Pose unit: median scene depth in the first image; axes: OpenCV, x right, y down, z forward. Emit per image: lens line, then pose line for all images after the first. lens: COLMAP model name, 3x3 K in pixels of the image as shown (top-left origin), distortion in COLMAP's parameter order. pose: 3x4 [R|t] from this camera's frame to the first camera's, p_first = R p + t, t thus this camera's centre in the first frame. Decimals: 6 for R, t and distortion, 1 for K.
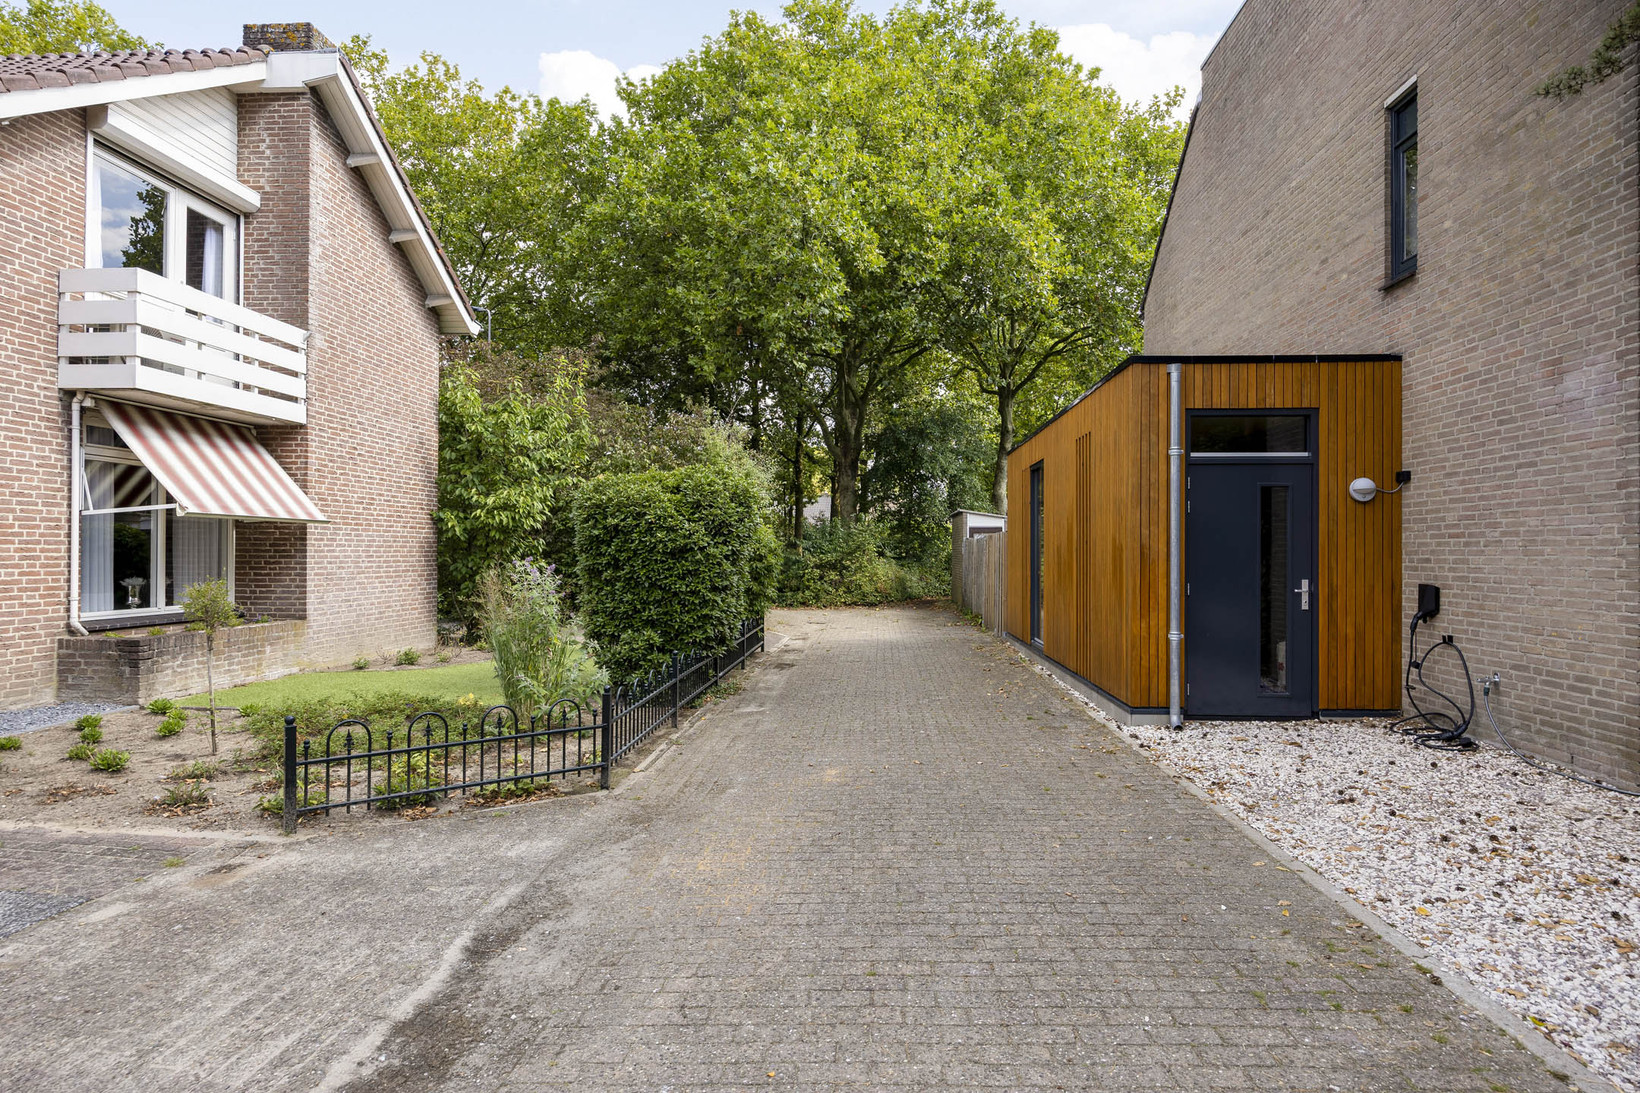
lens RADIAL K [[883.4, 0, 821.2], [0, 883.4, 545.4], [0, 0, 1]] dist [-0.000487, -0.001066]
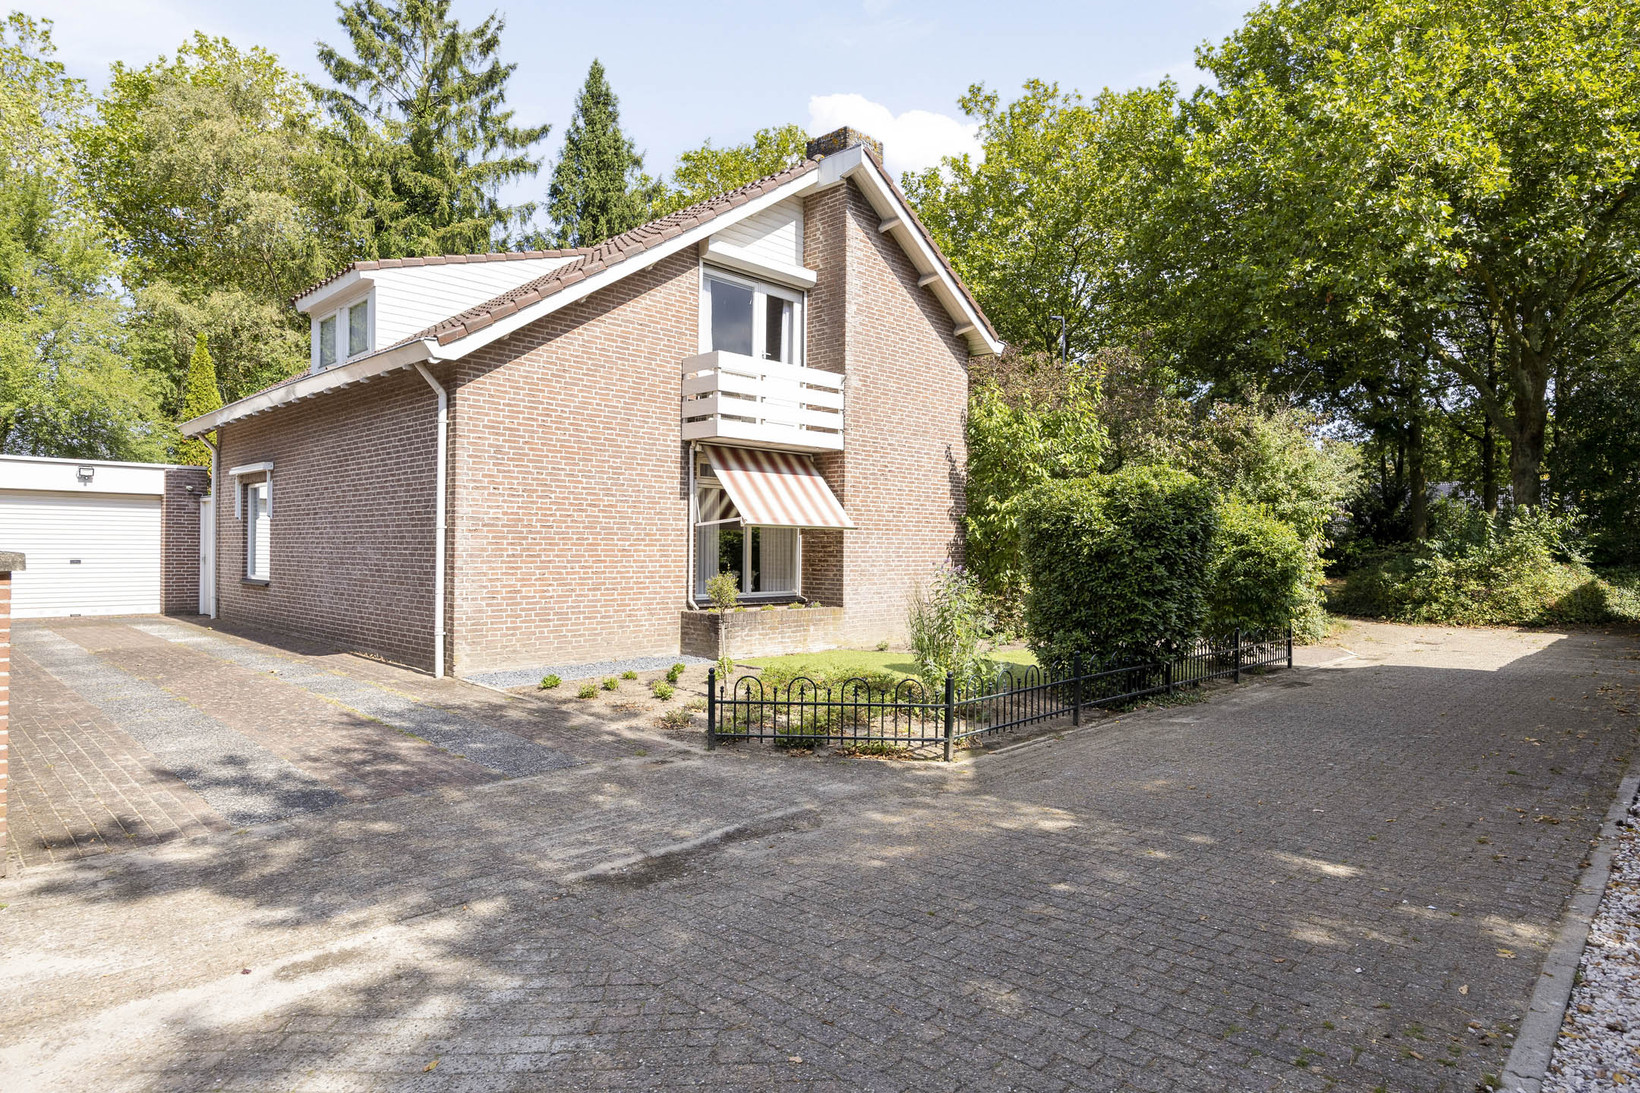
lens RADIAL K [[929.6, 0, 819.2], [0, 929.6, 546.8], [0, 0, 1]] dist [-0.006368, 0.001739]
pose [[0.756345, 0.001827, -0.654170, 0.264859], [-0.000887, 0.999998, 0.001767, -0.003356], [0.654172, -0.000756, 0.756345, -0.014515]]
